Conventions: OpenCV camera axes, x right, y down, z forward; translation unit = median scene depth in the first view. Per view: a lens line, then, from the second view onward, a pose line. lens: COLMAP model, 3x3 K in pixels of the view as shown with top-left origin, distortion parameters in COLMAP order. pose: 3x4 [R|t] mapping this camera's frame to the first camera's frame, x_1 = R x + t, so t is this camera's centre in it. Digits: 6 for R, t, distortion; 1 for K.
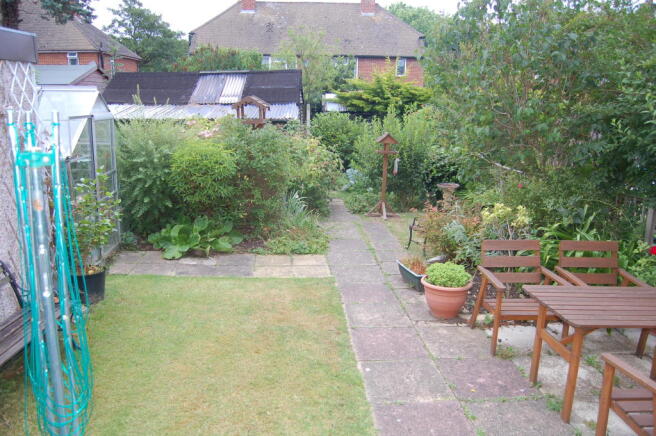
lens RADIAL K [[512.4, 0, 328.0], [0, 512.4, 218.0], [0, 0, 1]] dist [-0.082246, 0.015654]
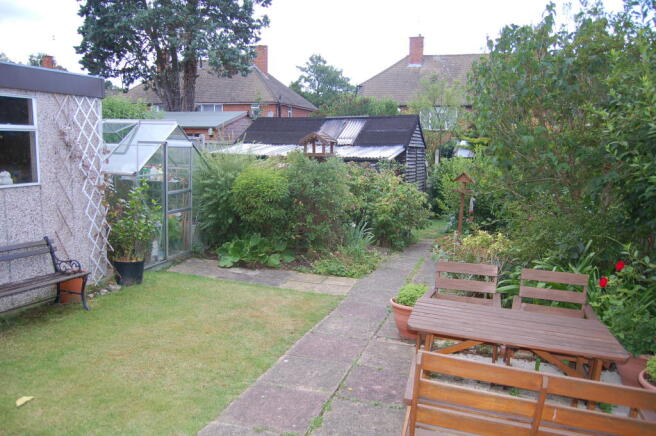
lens RADIAL K [[512.4, 0, 328.0], [0, 512.4, 218.0], [0, 0, 1]] dist [-0.082246, 0.015654]
pose [[0.932390, 0.057790, -0.356803, 0.305964], [-0.093563, 0.992079, -0.083813, 0.042341], [0.349134, 0.111530, 0.930412, -0.014272]]
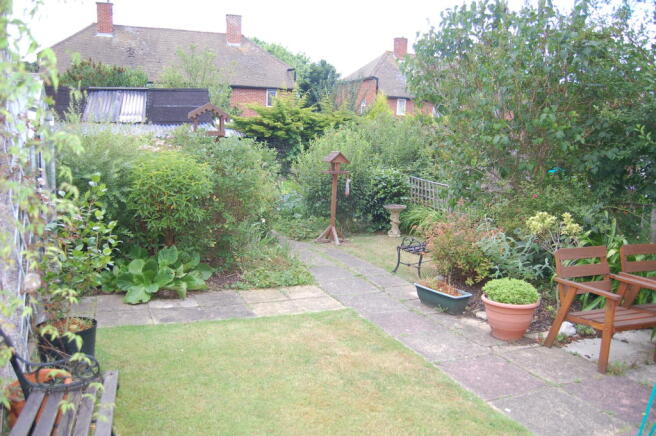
lens RADIAL K [[512.4, 0, 328.0], [0, 512.4, 218.0], [0, 0, 1]] dist [-0.082246, 0.015654]
pose [[0.953816, -0.033489, 0.298520, -0.243354], [0.054438, 0.996582, -0.062139, 0.014490], [-0.295419, 0.075520, 0.952378, 0.168530]]
